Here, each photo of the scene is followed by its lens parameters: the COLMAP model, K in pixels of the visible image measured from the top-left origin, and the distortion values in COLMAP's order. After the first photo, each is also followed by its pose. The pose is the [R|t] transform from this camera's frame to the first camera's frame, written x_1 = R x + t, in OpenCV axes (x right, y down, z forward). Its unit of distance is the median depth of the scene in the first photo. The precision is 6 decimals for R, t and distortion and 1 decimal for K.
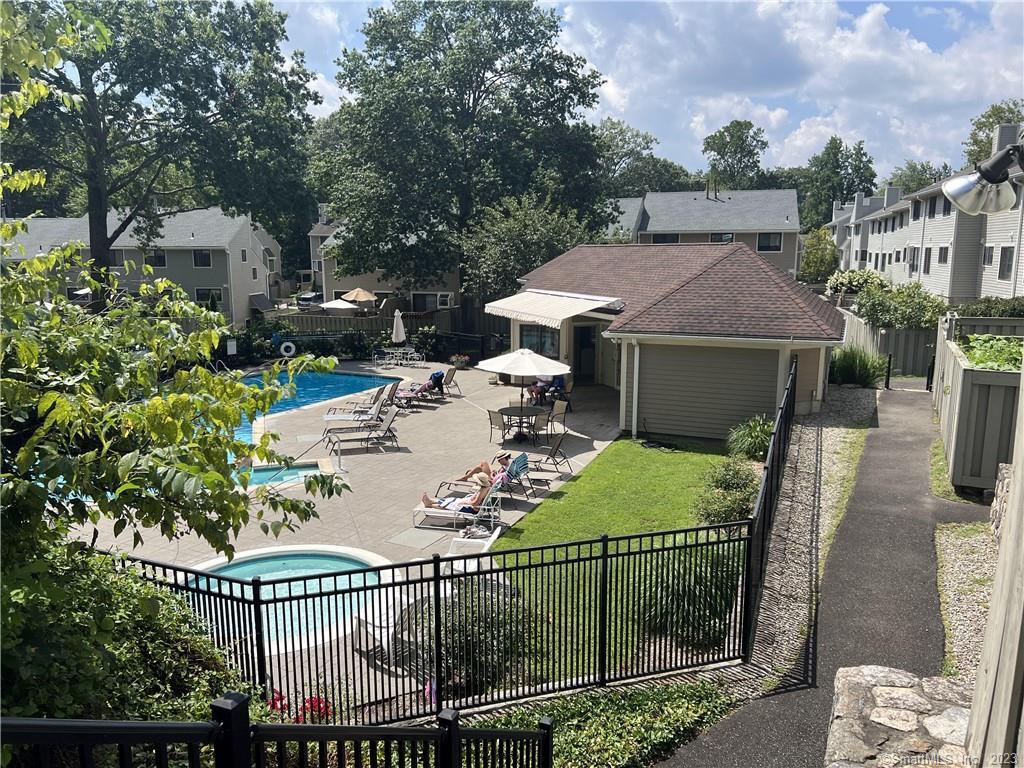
lens RADIAL K [[776.6, 0, 505.5], [0, 776.6, 389.0], [0, 0, 1]] dist [0.025490, 0.007697]
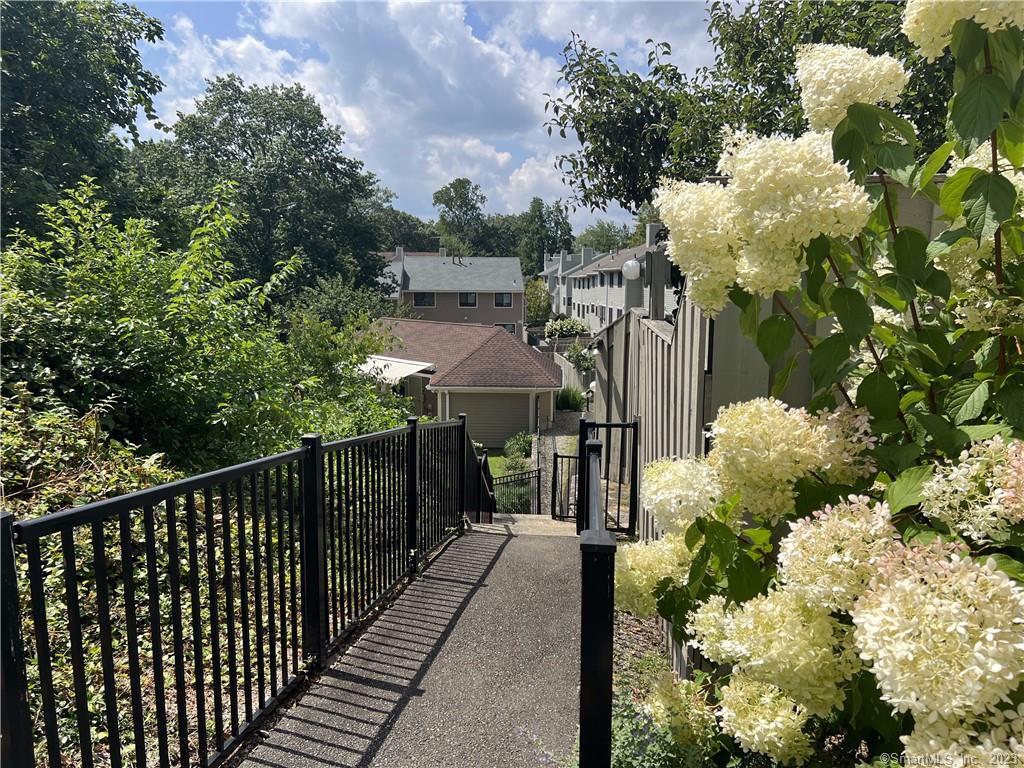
lens RADIAL K [[776.6, 0, 512.4], [0, 776.6, 381.1], [0, 0, 1]] dist [0.025490, 0.007697]
pose [[0.938495, -0.034444, 0.343571, -0.086628], [0.050292, 0.998037, -0.037320, -0.004763], [-0.341611, 0.052304, 0.938385, -0.190561]]
